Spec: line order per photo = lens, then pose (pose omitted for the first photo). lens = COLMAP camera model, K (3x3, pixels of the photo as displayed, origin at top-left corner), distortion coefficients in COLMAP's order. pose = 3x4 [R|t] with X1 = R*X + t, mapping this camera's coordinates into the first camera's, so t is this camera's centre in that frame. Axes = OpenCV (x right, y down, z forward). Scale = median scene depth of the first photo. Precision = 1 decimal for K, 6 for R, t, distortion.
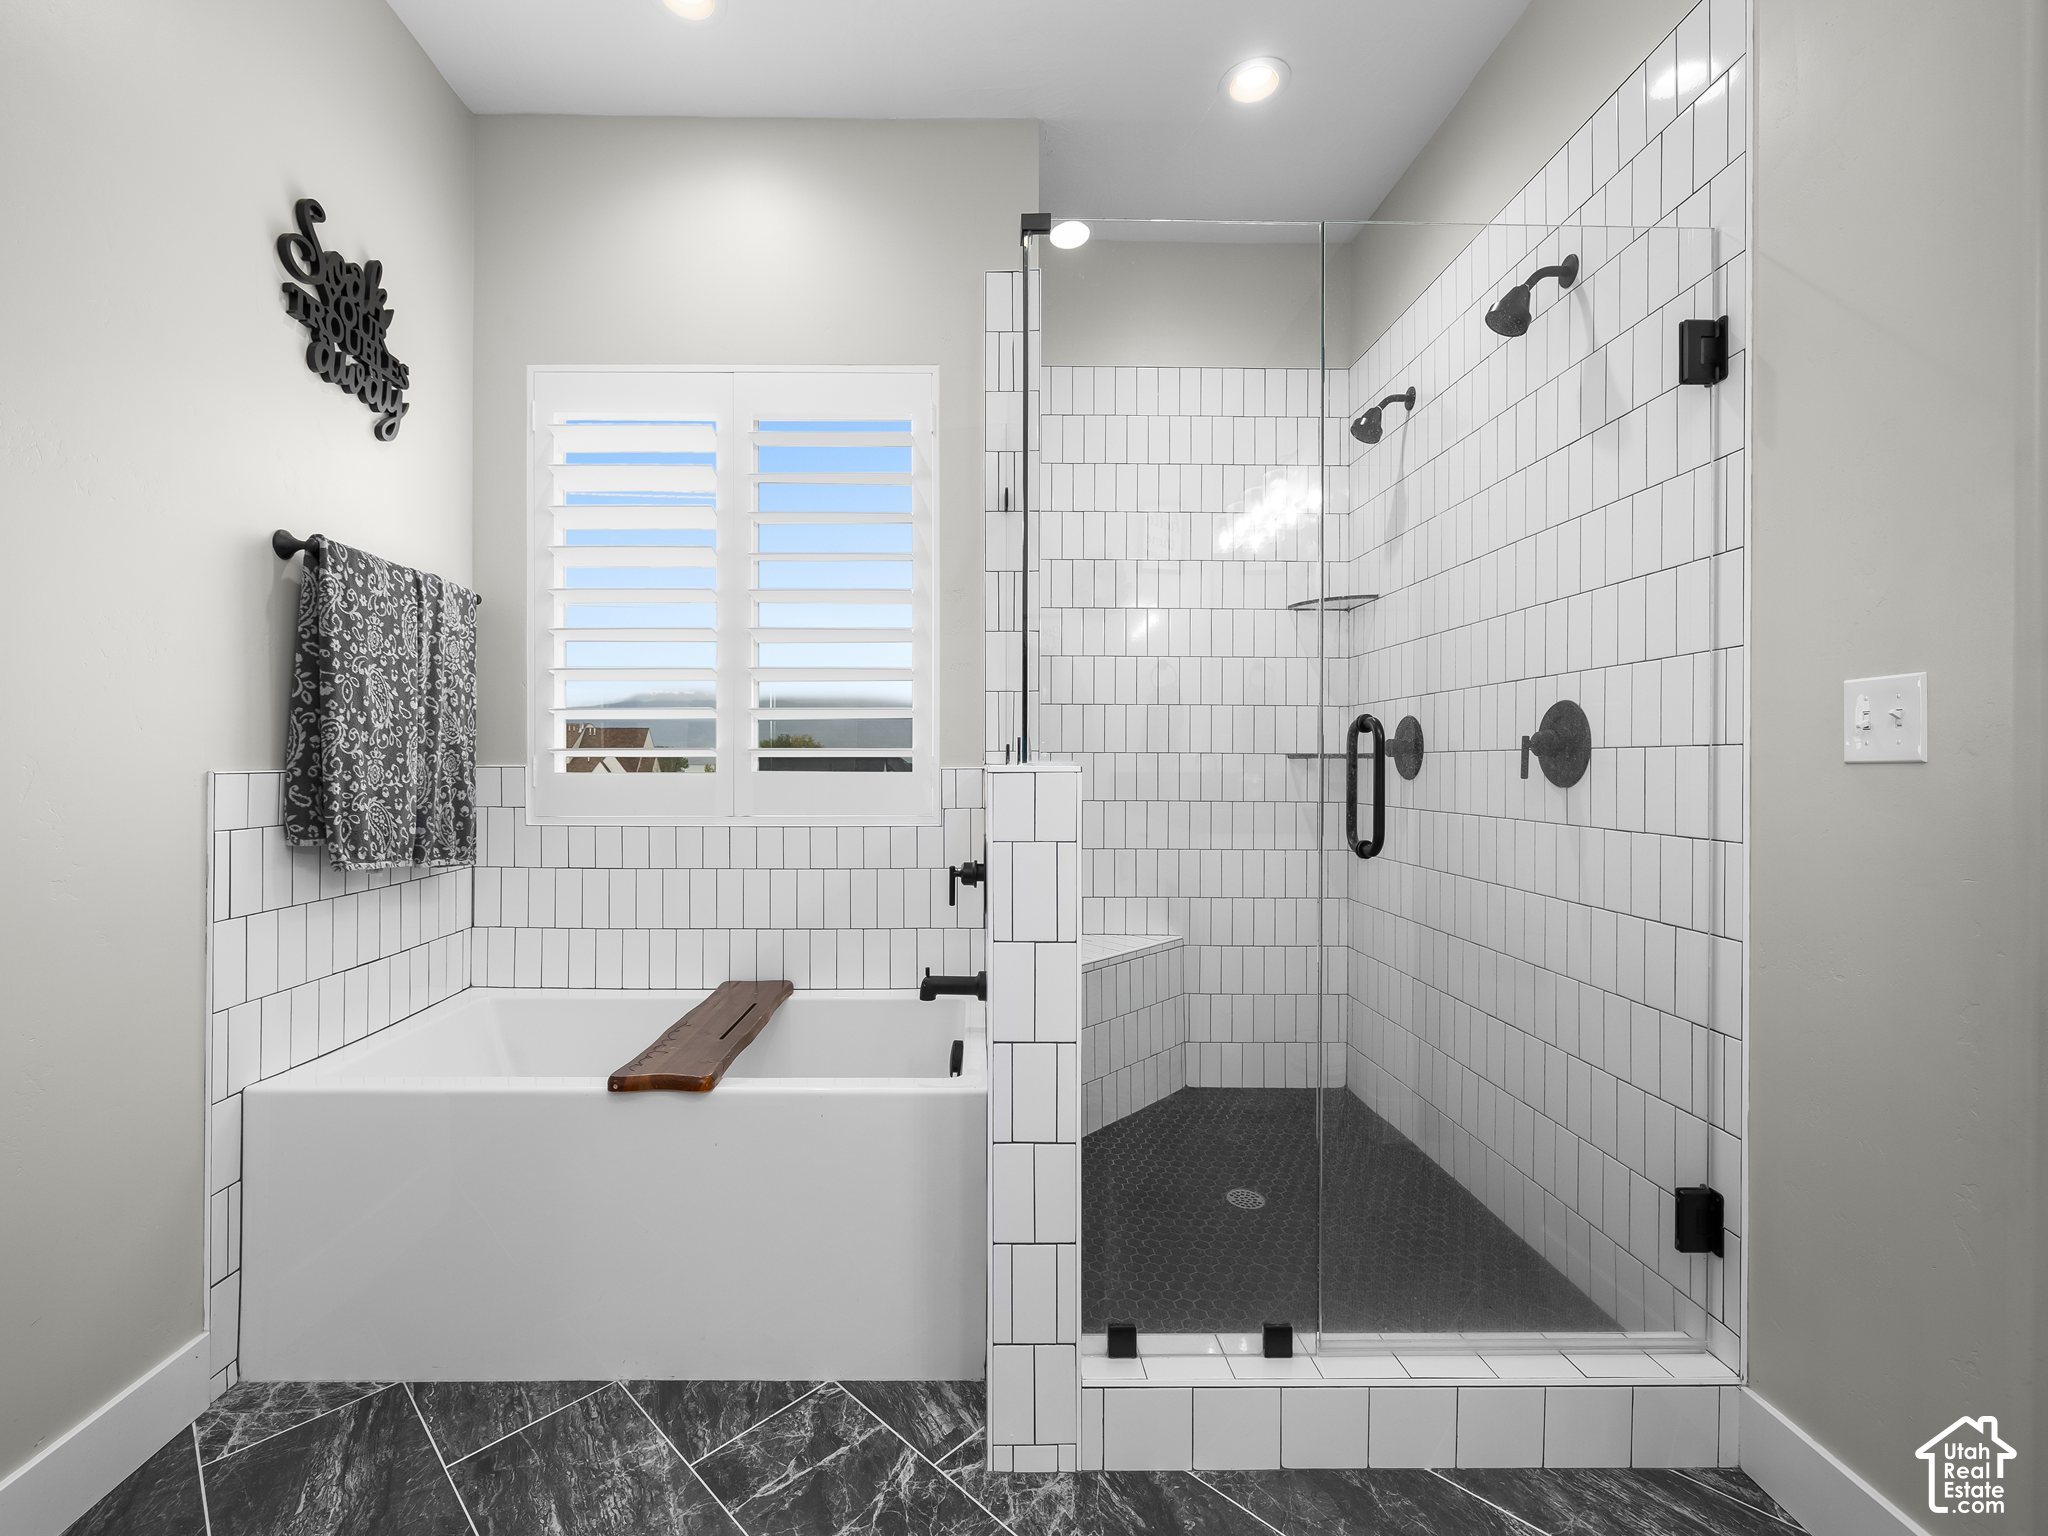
lens RADIAL K [[829.6, 0, 979.9], [0, 829.6, 762.4], [0, 0, 1]] dist [-0.000649, 0.000608]
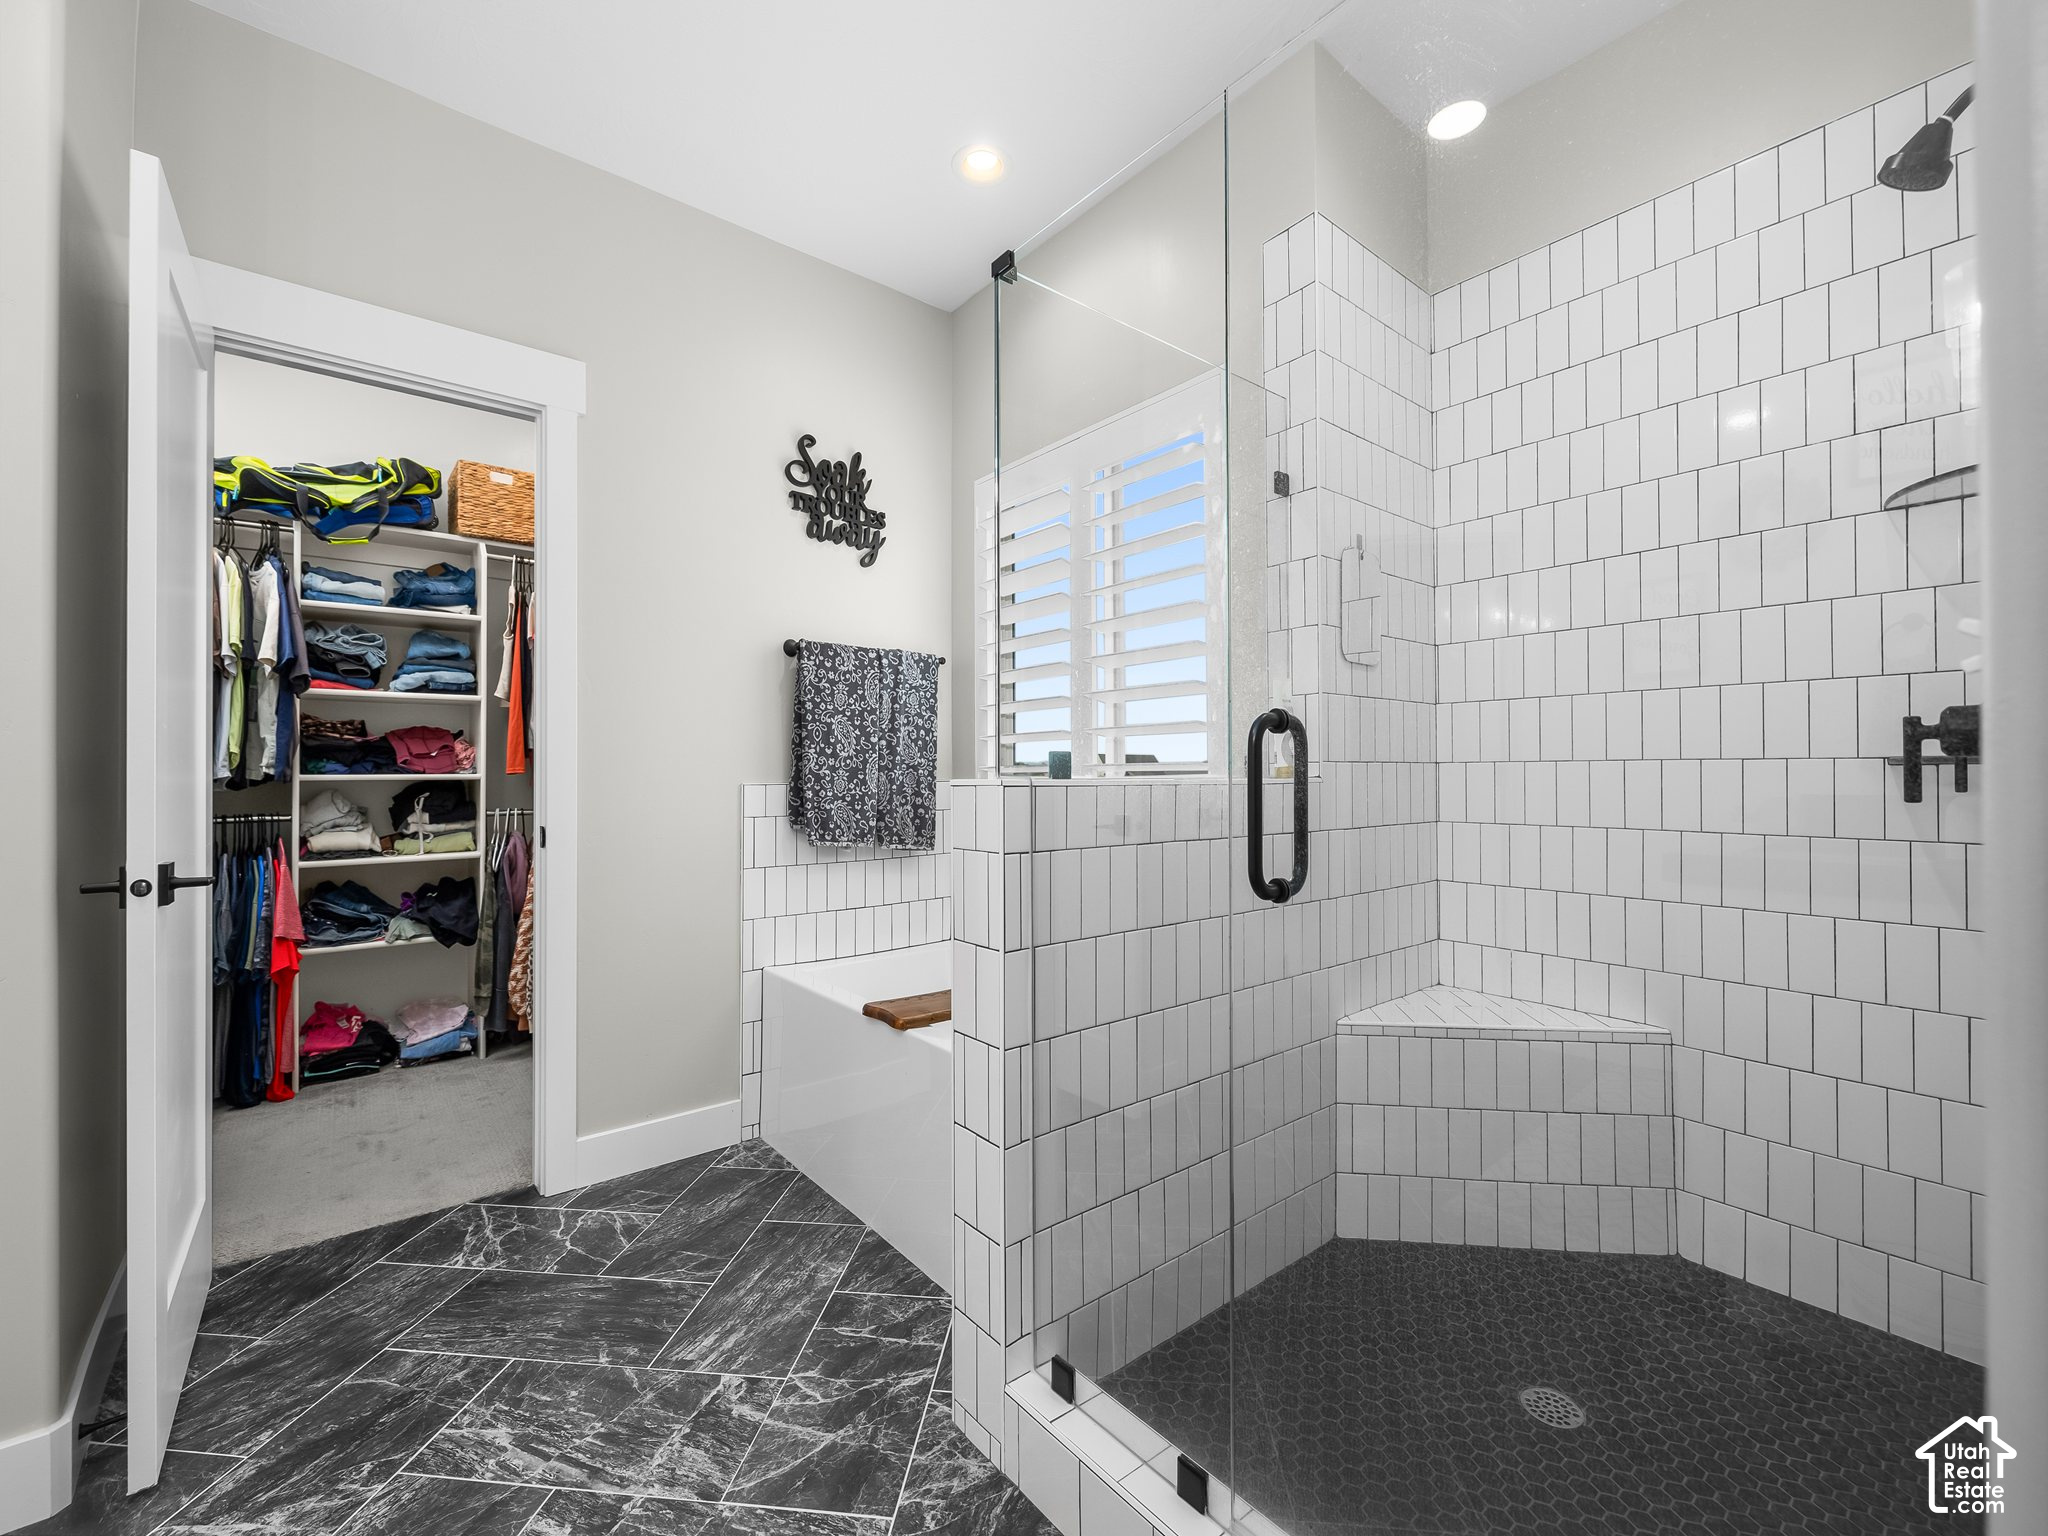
lens RADIAL K [[829.6, 0, 1050.9], [0, 829.6, 768.5], [0, 0, 1]] dist [-0.000649, 0.000608]
pose [[0.653288, -0.011641, -0.757020, 0.746332], [0.004625, 0.999924, -0.011384, 0.001842], [0.757095, 0.003936, 0.653293, 0.299041]]
